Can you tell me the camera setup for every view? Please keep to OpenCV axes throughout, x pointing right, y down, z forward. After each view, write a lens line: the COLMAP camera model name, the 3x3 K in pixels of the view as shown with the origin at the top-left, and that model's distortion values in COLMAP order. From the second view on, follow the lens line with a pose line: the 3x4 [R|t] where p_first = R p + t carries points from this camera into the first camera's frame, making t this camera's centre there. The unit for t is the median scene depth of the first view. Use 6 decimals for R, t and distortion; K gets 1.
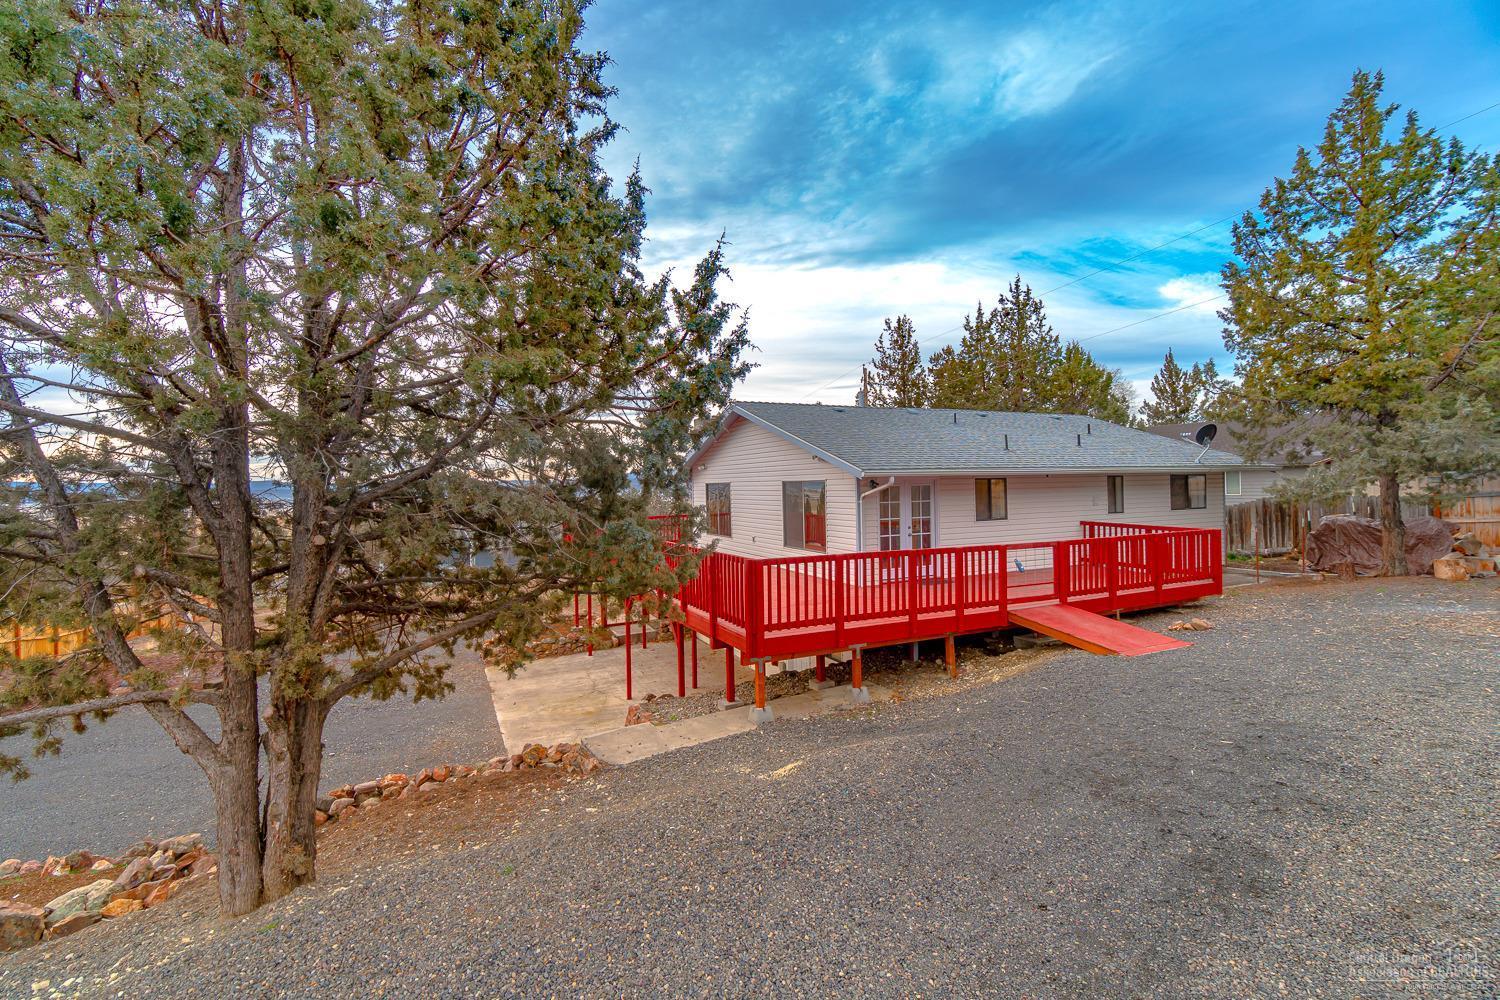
lens RADIAL K [[652.4, 0, 742.9], [0, 652.4, 483.7], [0, 0, 1]] dist [0.000696, 0.000125]
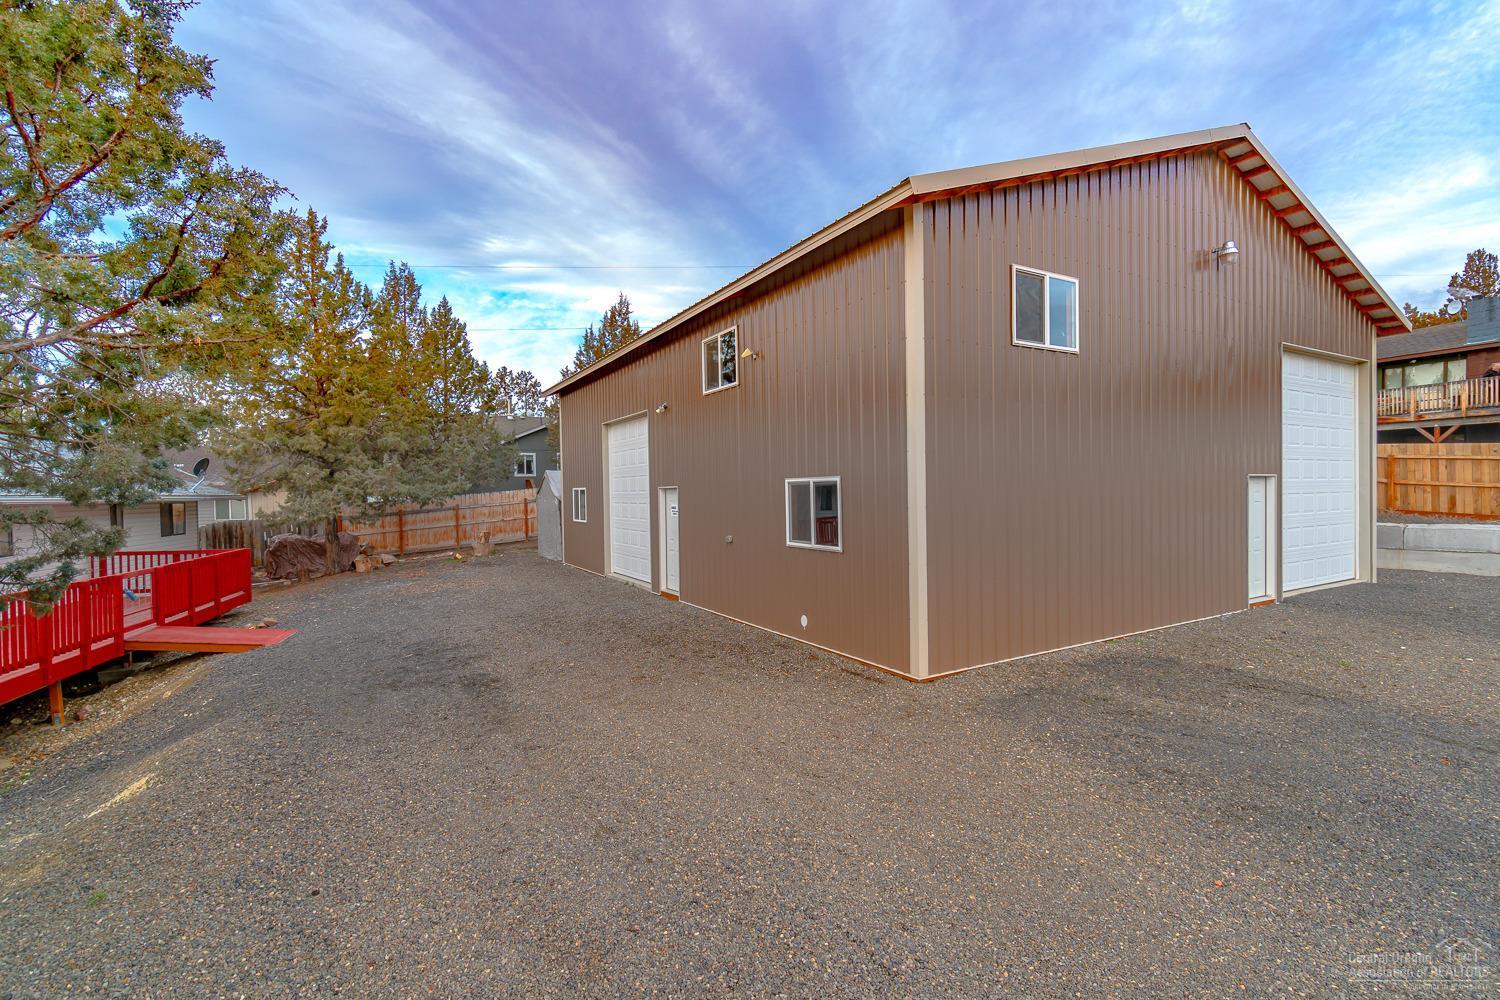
lens RADIAL K [[652.4, 0, 742.9], [0, 652.4, 483.7], [0, 0, 1]] dist [0.000696, 0.000125]
pose [[0.098366, 0.030734, 0.994676, -0.386922], [0.009044, 0.999454, -0.031776, -0.004166], [-0.995109, 0.012122, 0.098035, -0.036629]]
